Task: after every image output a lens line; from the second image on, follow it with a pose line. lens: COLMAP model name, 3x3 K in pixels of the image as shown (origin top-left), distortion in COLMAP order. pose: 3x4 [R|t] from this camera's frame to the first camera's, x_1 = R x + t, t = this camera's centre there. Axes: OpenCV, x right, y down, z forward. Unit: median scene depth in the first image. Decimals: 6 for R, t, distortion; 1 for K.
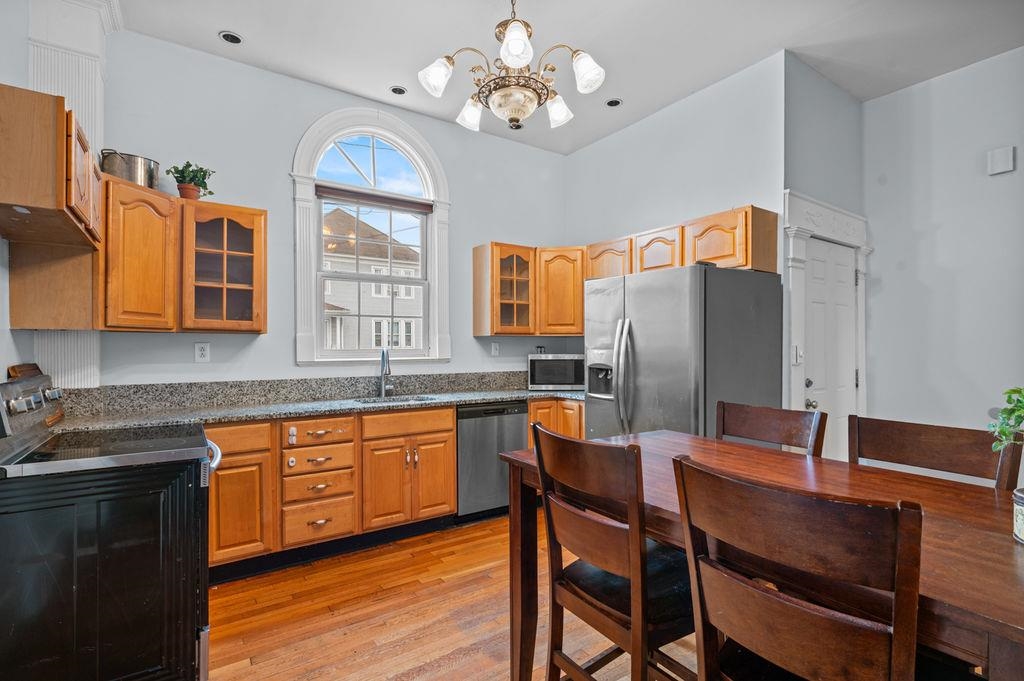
lens RADIAL K [[476.7, 0, 510.2], [0, 476.7, 342.6], [0, 0, 1]] dist [-0.000349, -0.000112]
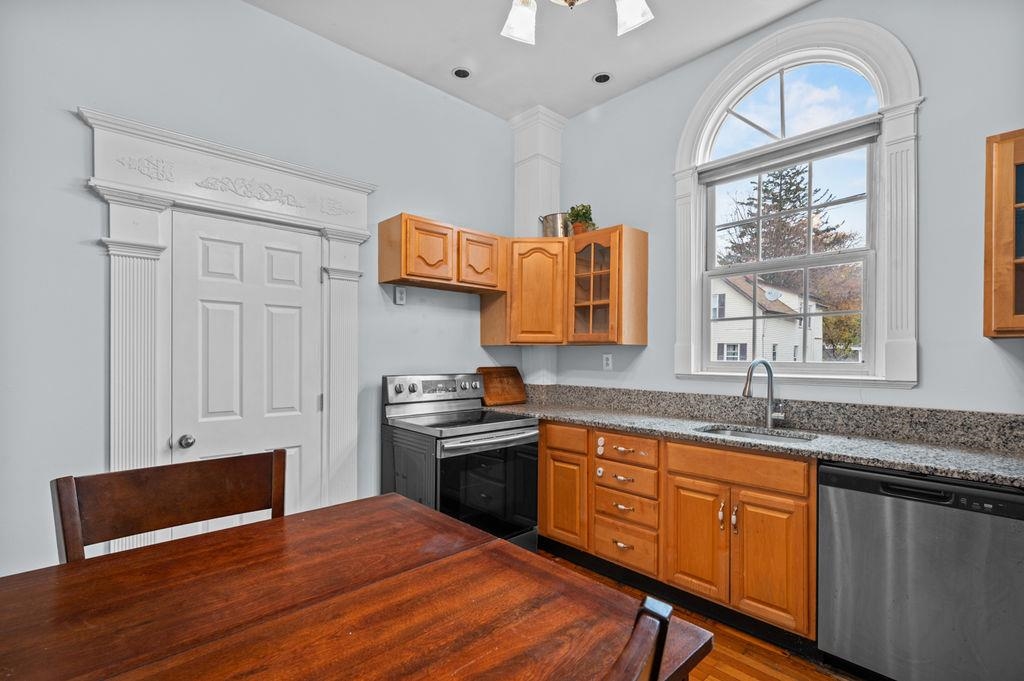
lens RADIAL K [[476.7, 0, 510.8], [0, 476.7, 351.0], [0, 0, 1]] dist [-0.000349, -0.000112]
pose [[0.154738, -0.005376, -0.987941, 0.466106], [0.003789, 0.999981, -0.004848, -0.000440], [0.987948, -0.002993, 0.154756, 0.606754]]
